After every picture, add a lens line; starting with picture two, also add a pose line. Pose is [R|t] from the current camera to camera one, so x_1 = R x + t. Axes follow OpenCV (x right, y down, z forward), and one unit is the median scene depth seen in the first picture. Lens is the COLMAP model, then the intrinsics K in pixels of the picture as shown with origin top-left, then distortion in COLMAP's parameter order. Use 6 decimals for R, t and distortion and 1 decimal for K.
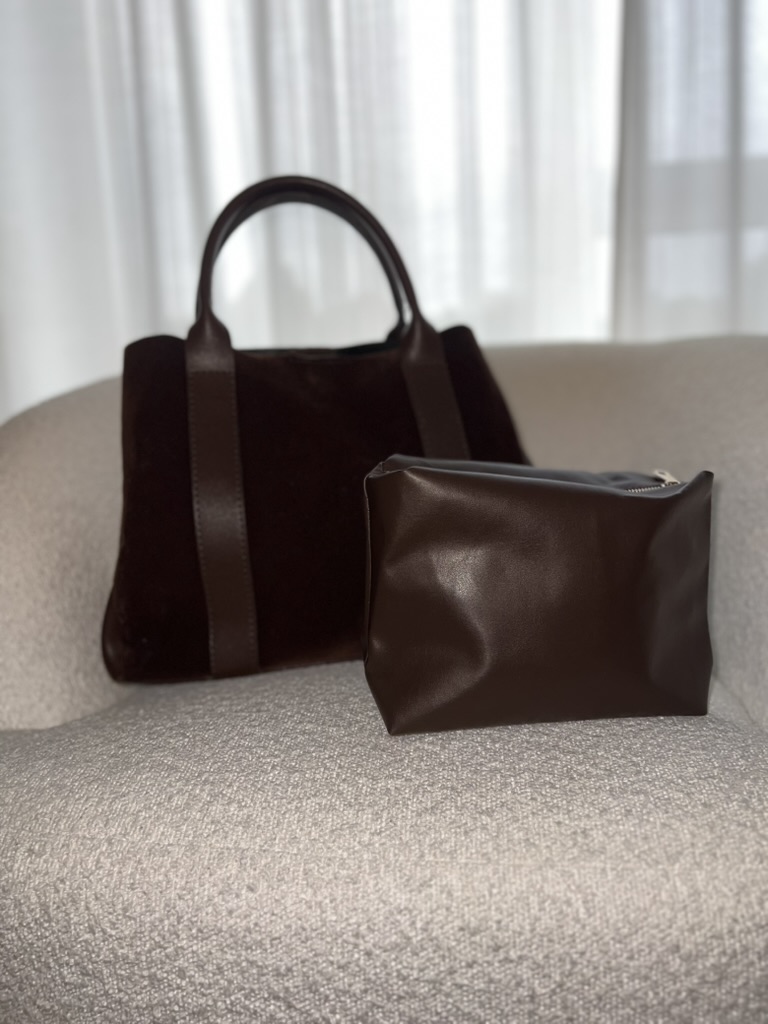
lens RADIAL K [[793.9, 0, 384.3], [0, 793.9, 515.5], [0, 0, 1]] dist [0.024289, -0.037978]
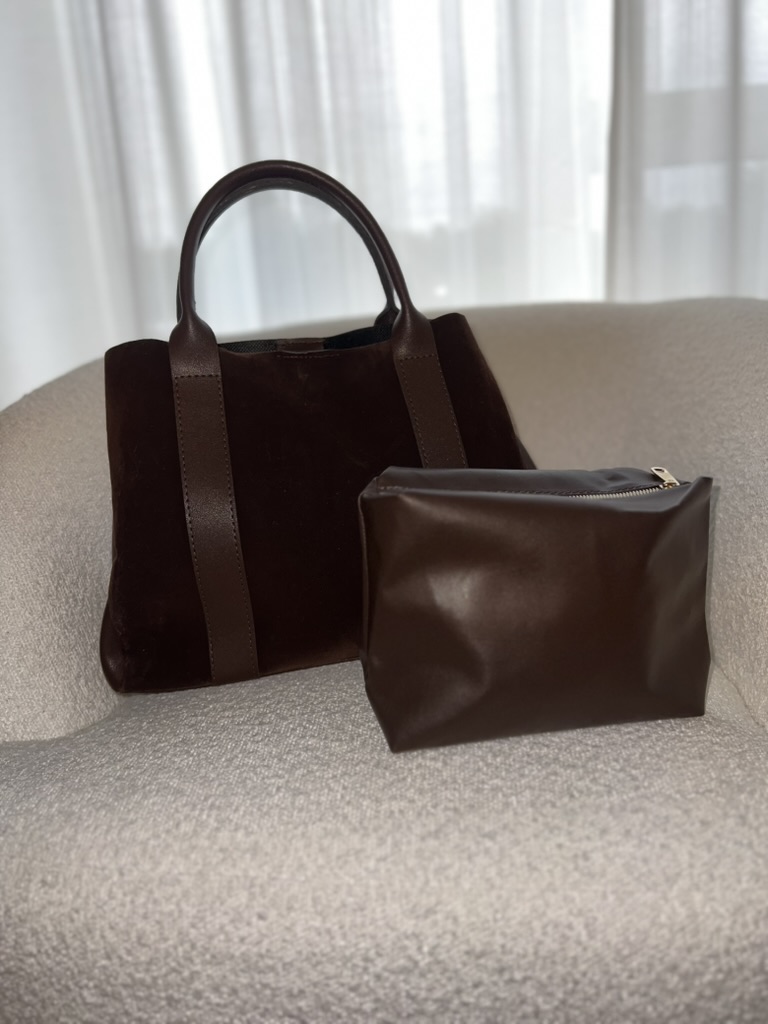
lens RADIAL K [[793.9, 0, 386.2], [0, 793.9, 512.9], [0, 0, 1]] dist [0.024289, -0.037978]
pose [[0.999526, -0.029811, 0.007726, 0.000935], [0.028983, 0.995411, 0.091192, -0.129669], [-0.010409, -0.090925, 0.995803, 0.022010]]
